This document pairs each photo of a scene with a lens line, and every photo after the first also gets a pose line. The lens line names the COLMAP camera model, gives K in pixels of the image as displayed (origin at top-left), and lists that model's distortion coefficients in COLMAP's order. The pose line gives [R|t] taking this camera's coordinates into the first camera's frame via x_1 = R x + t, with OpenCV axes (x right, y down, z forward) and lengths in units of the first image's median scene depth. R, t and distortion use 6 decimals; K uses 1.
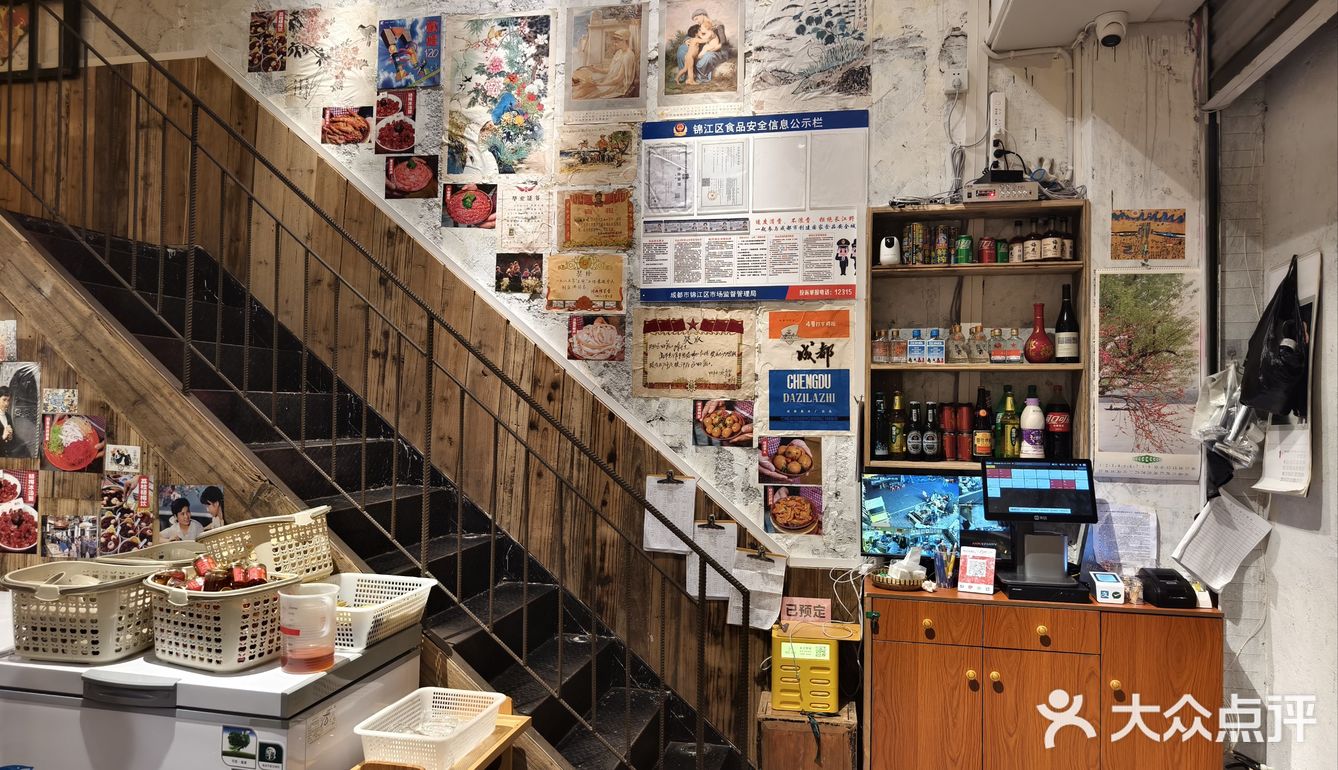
lens RADIAL K [[897.6, 0, 669.0], [0, 897.6, 385.0], [0, 0, 1]] dist [0.081995, -0.122350]
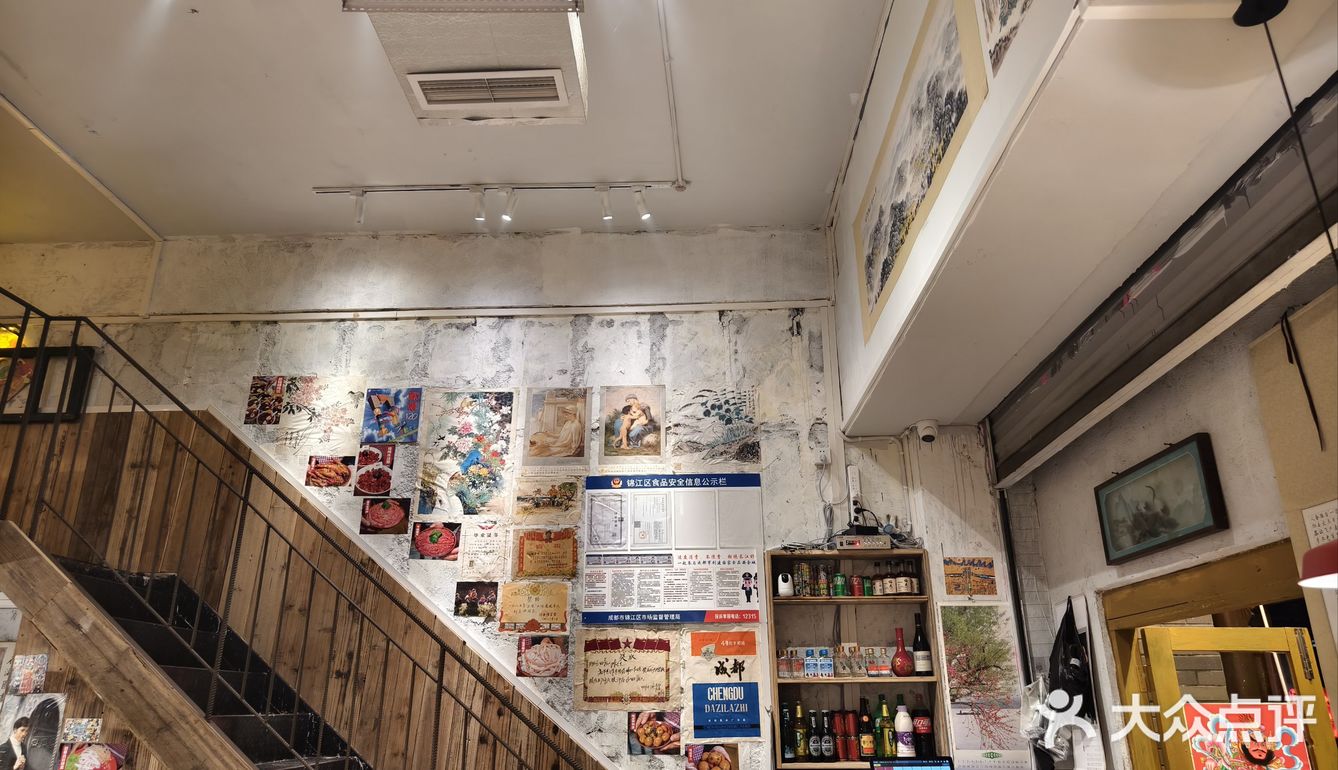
lens RADIAL K [[901.5, 0, 664.5], [0, 901.5, 369.7], [0, 0, 1]] dist [0.035441, -0.037126]
pose [[0.983456, 0.042379, 0.176121, -0.153568], [0.017322, 0.945793, -0.324307, -0.021767], [-0.180318, 0.321992, 0.929412, -0.245263]]
